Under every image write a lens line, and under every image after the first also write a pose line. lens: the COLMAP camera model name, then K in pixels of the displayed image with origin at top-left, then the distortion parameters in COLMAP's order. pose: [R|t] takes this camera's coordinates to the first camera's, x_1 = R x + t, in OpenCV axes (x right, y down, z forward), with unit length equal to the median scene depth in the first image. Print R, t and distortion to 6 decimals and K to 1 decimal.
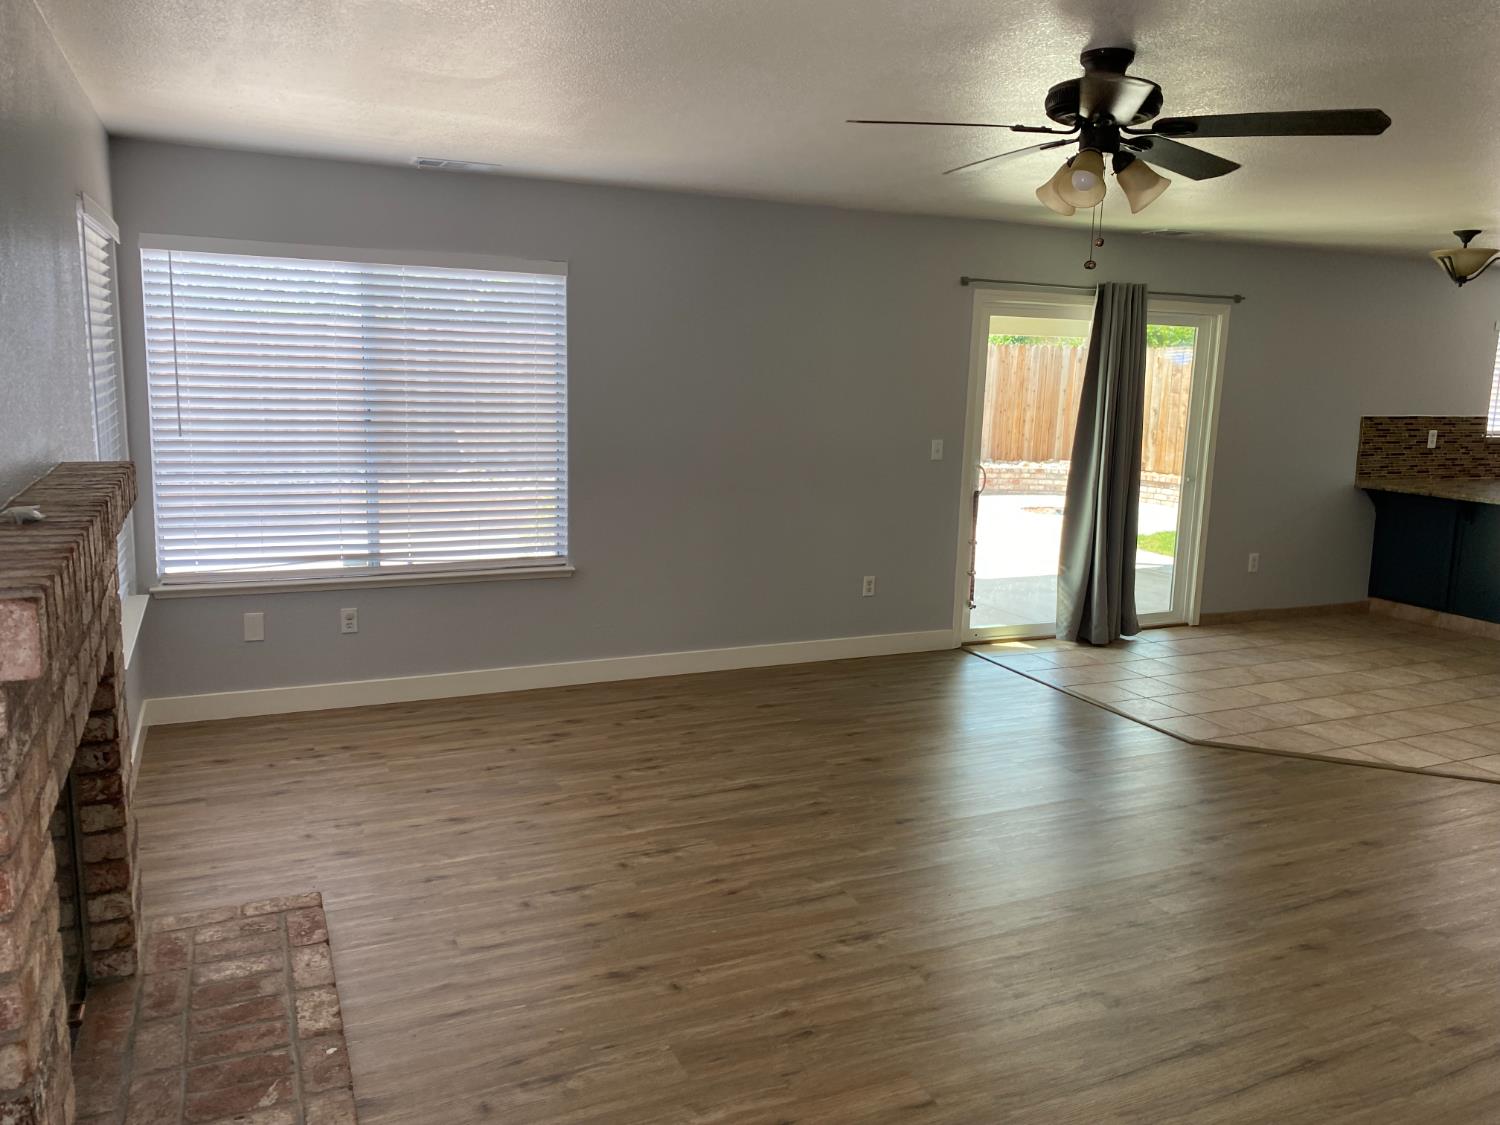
lens RADIAL K [[1148.6, 0, 765.9], [0, 1148.6, 565.6], [0, 0, 1]] dist [0.043541, -0.052447]
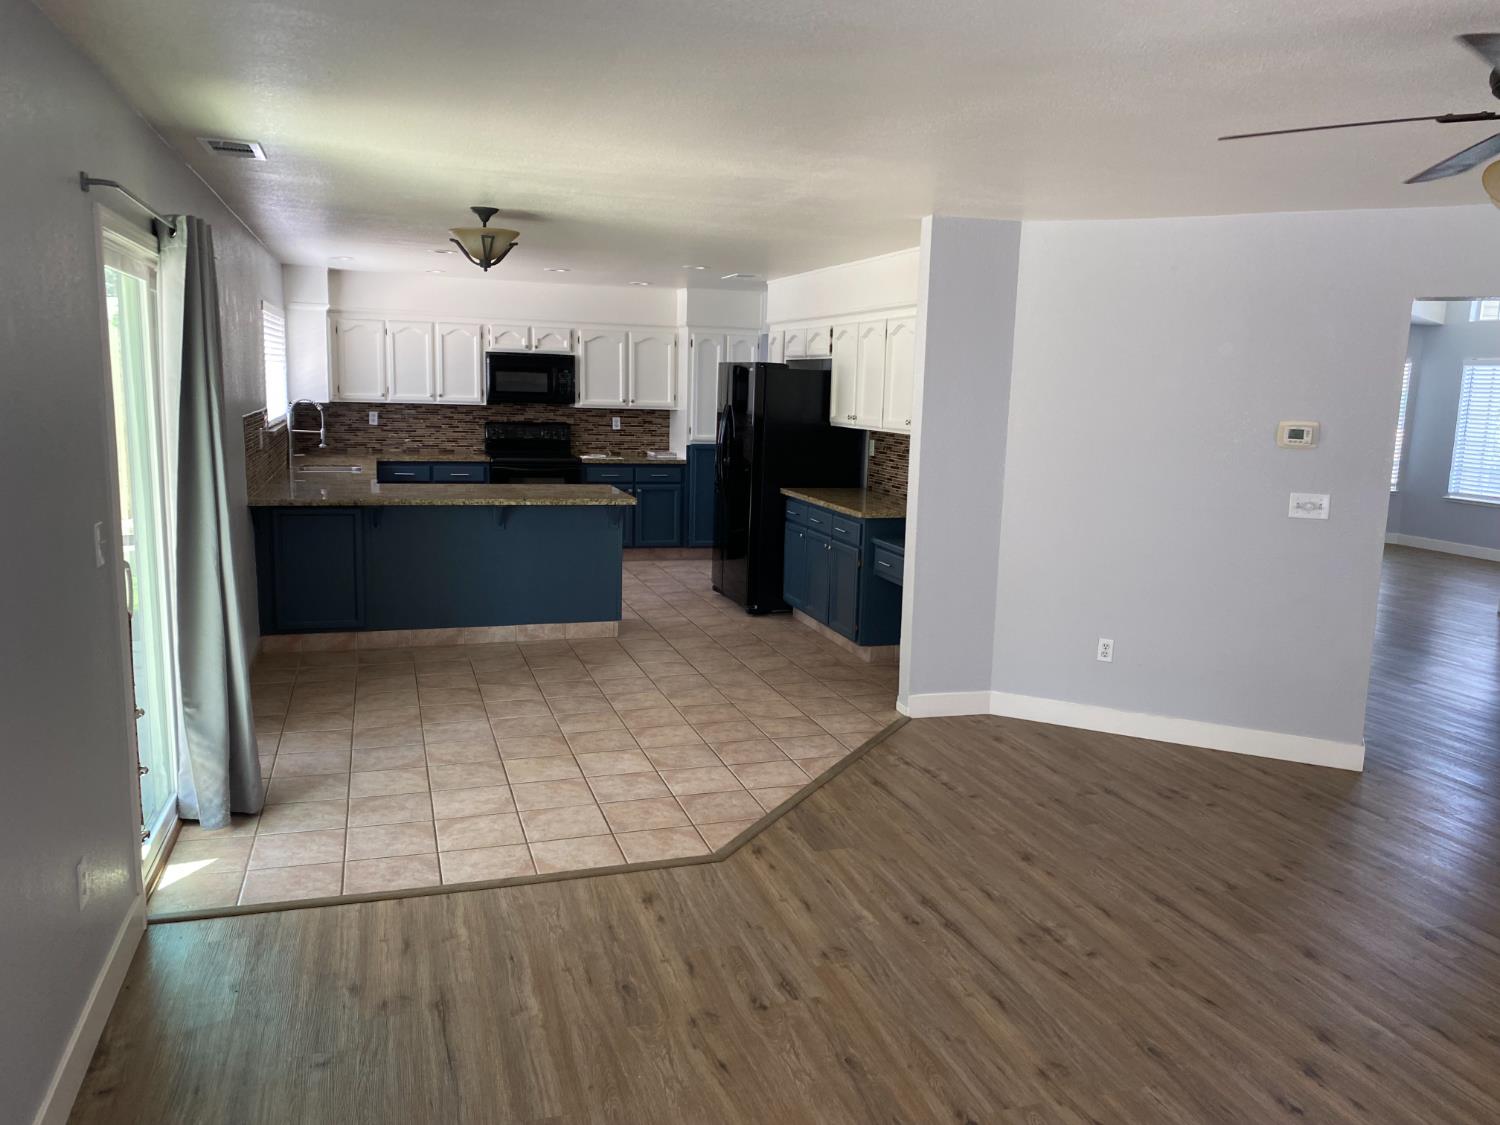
lens RADIAL K [[1148.6, 0, 776.3], [0, 1148.6, 552.3], [0, 0, 1]] dist [0.043541, -0.052447]
pose [[0.116221, -0.170203, 0.978531, -0.233608], [0.145861, 0.977451, 0.152691, -0.107995], [-0.982455, 0.124983, 0.138426, 0.560587]]
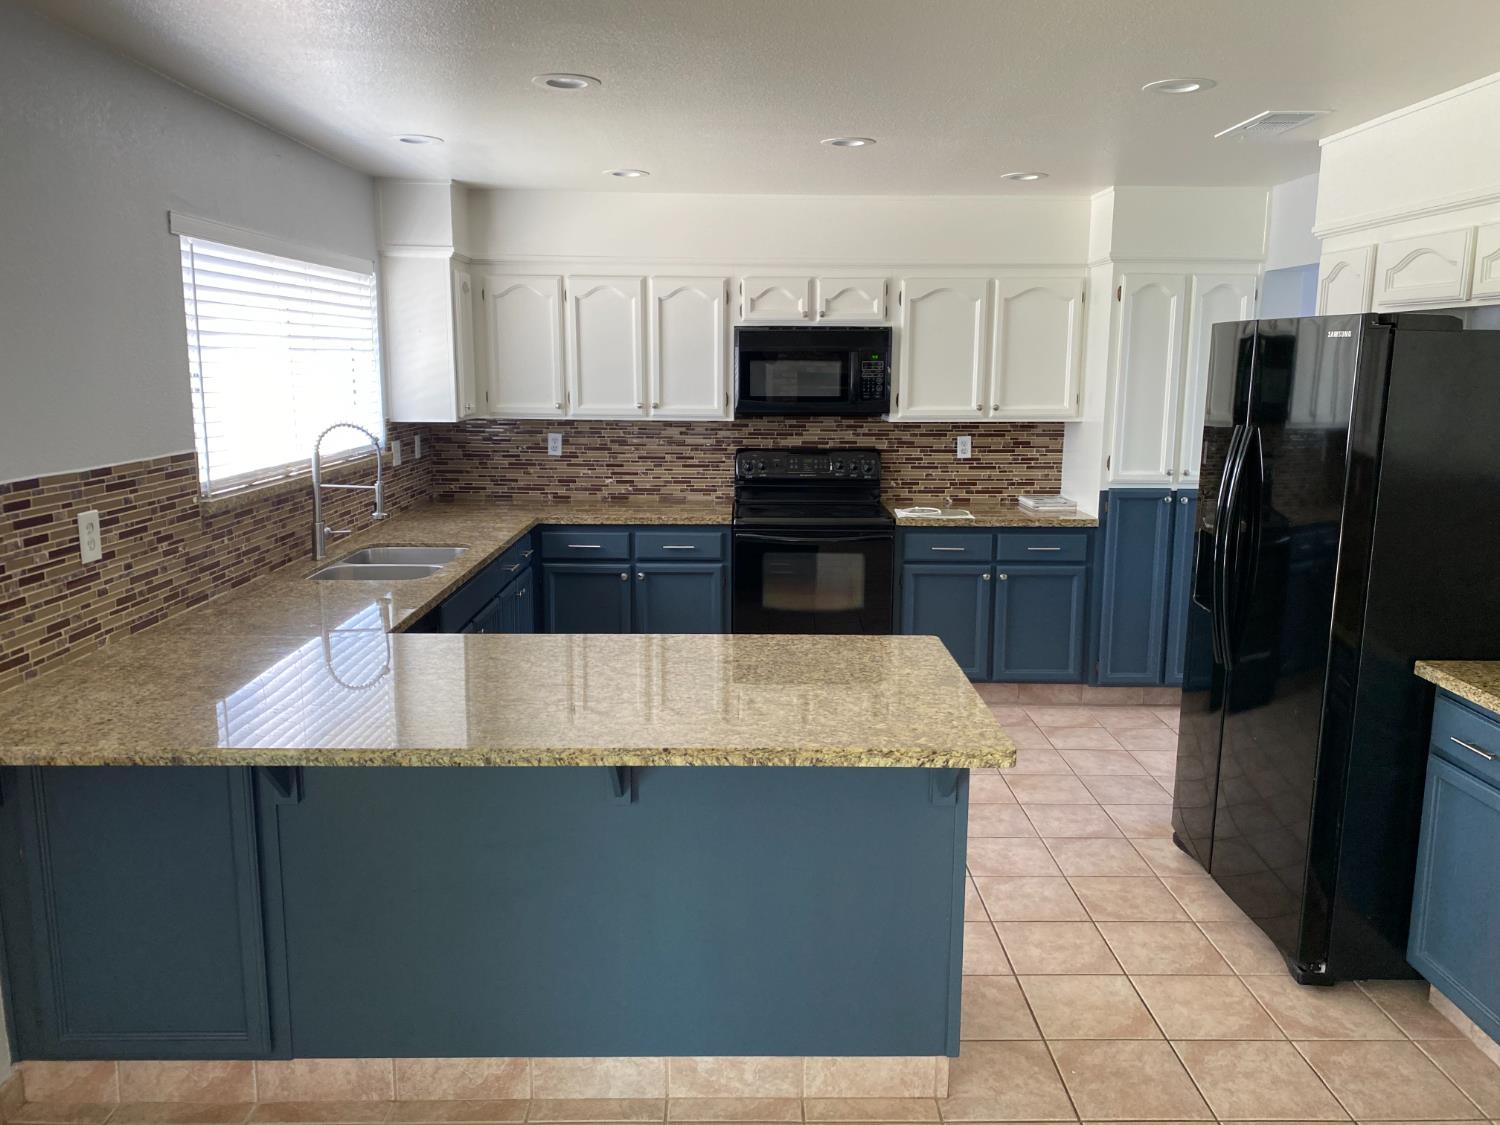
lens RADIAL K [[1148.6, 0, 745.3], [0, 1148.6, 555.3], [0, 0, 1]] dist [0.043541, -0.052447]
pose [[0.428094, -0.174942, 0.886640, 0.374673], [0.162106, 0.980037, 0.115100, -0.118712], [-0.889076, 0.094456, 0.447908, 0.716070]]
